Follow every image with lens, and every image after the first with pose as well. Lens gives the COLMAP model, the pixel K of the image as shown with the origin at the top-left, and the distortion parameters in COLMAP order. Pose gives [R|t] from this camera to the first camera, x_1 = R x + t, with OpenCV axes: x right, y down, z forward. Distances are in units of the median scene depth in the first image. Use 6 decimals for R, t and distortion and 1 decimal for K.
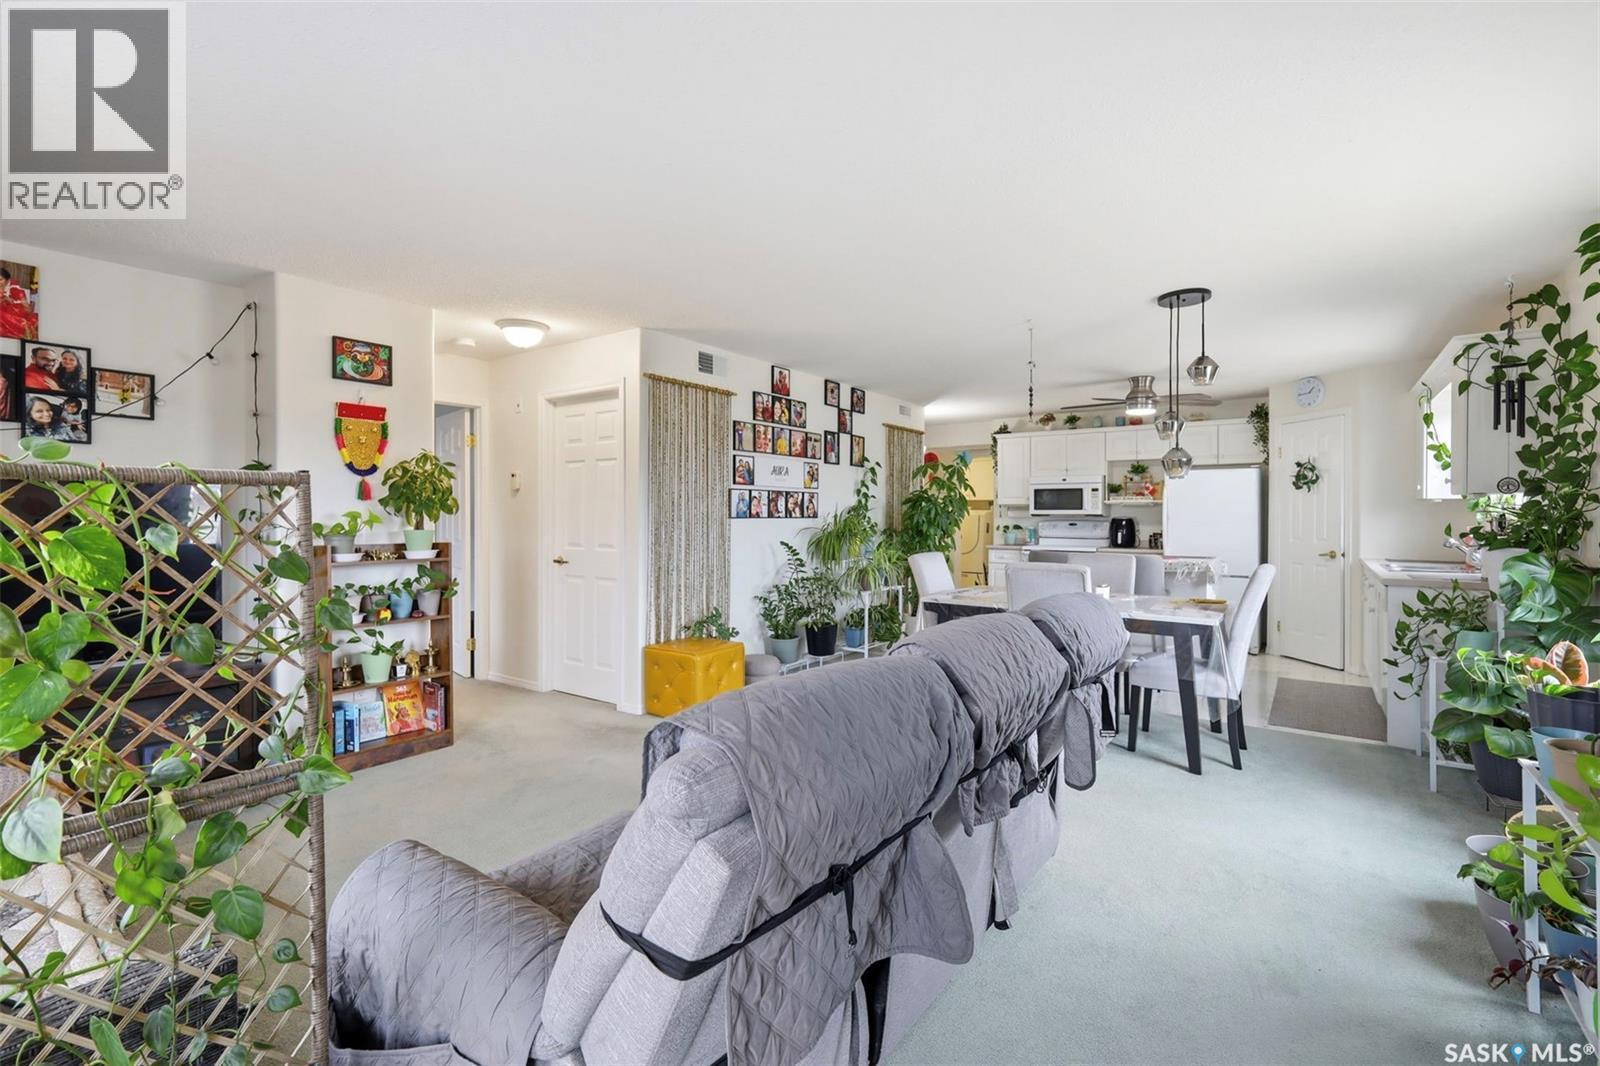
lens RADIAL K [[715.6, 0, 788.7], [0, 715.6, 517.8], [0, 0, 1]] dist [0.002132, -0.000014]
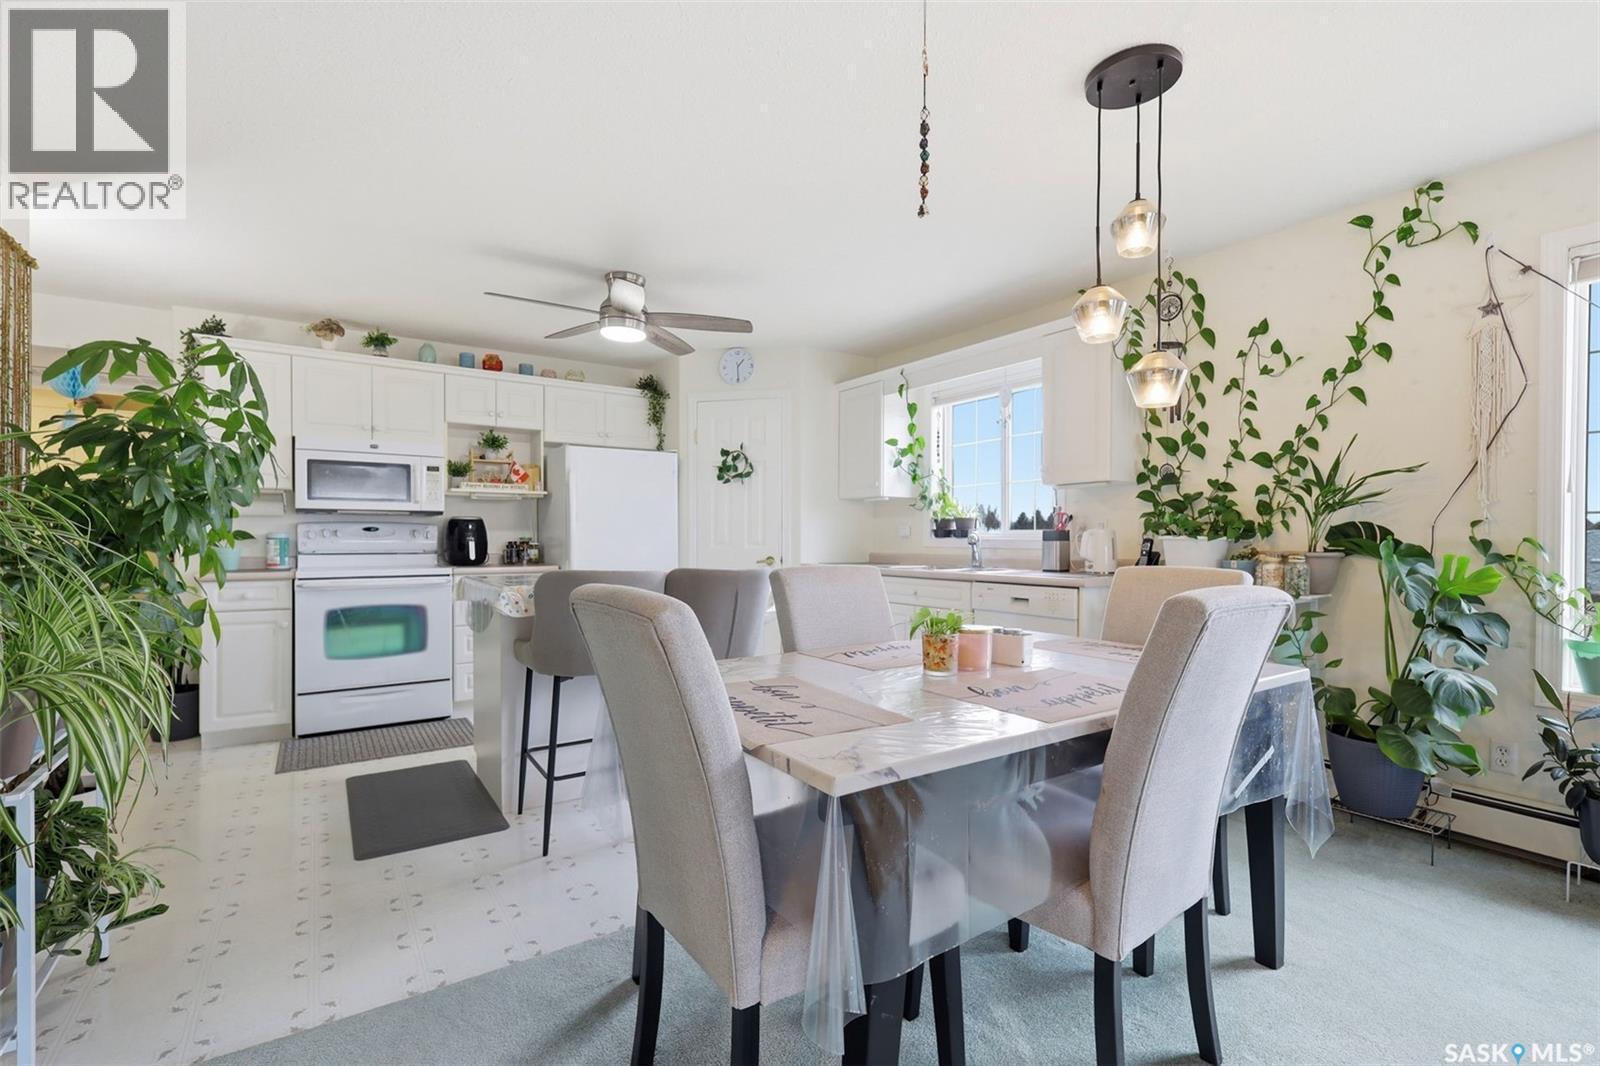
lens RADIAL K [[715.6, 0, 804.9], [0, 715.6, 542.5], [0, 0, 1]] dist [0.002132, -0.000014]
pose [[0.331365, -0.004965, 0.943490, -0.020648], [0.004639, 0.999983, 0.003633, 0.020063], [-0.943491, 0.003174, 0.331382, 0.520659]]
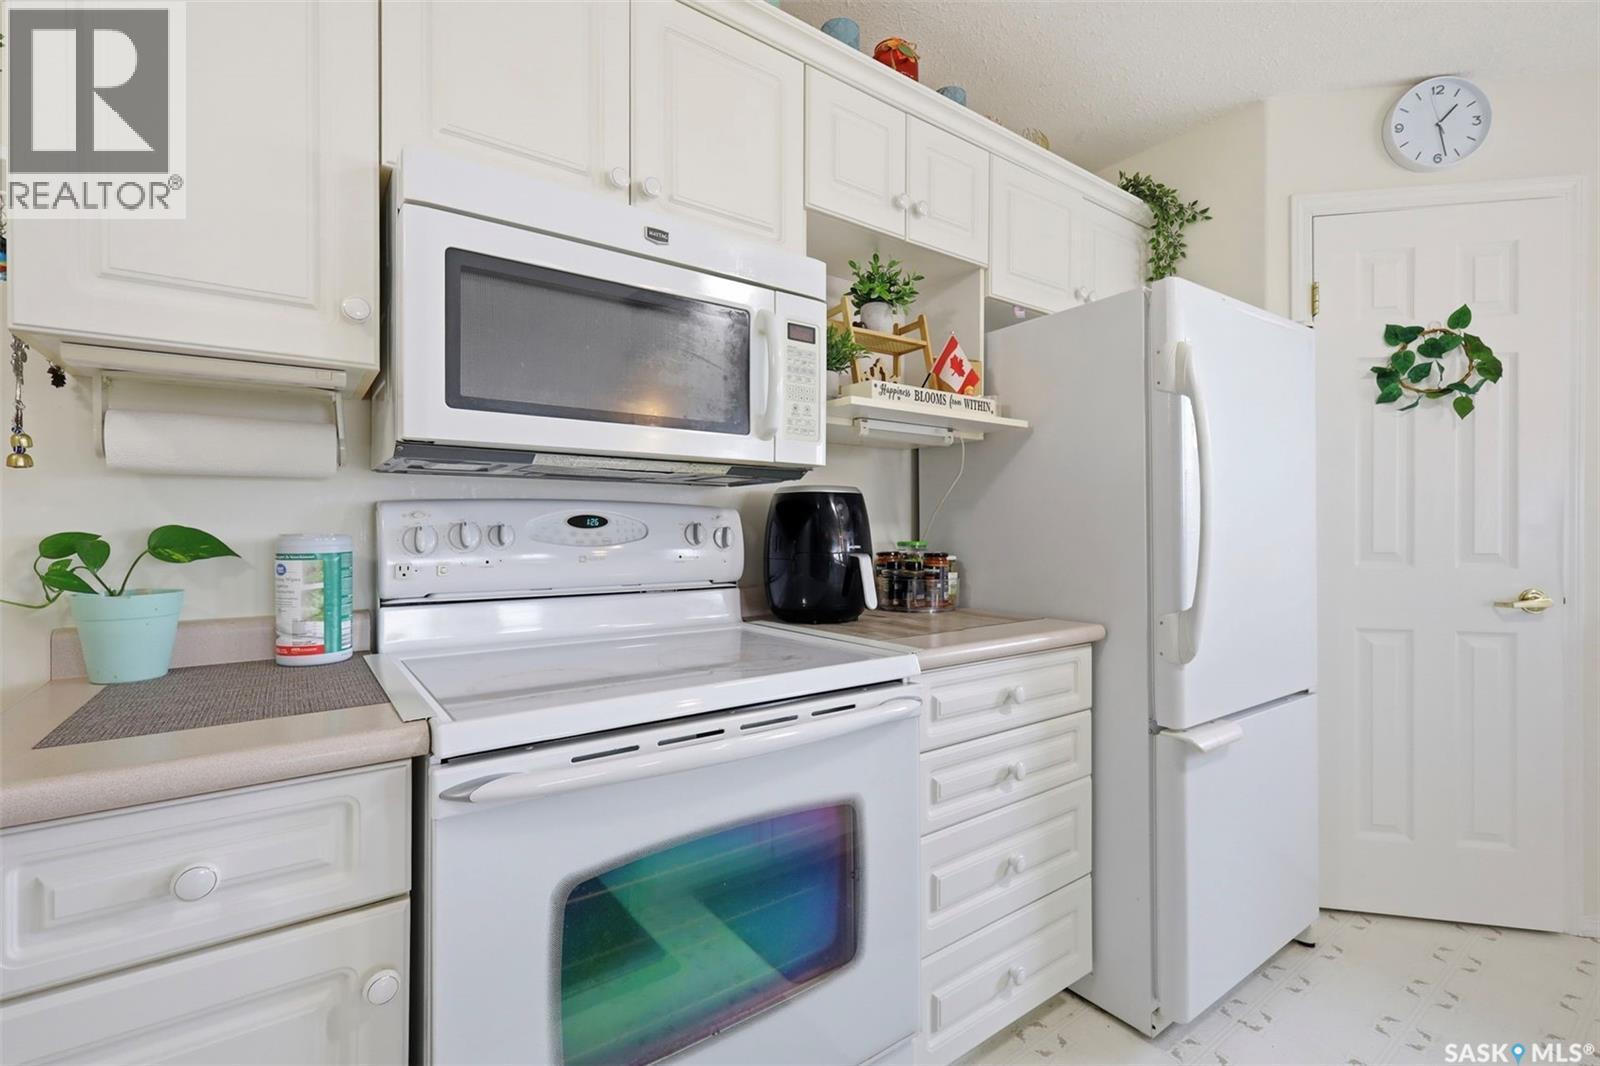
lens RADIAL K [[715.6, 0, 806.2], [0, 715.6, 526.2], [0, 0, 1]] dist [0.002132, -0.000014]
pose [[0.304012, 0.004172, 0.952659, 0.249970], [0.004715, 0.999972, -0.005884, 0.012388], [-0.952657, 0.006281, 0.303984, 0.938333]]
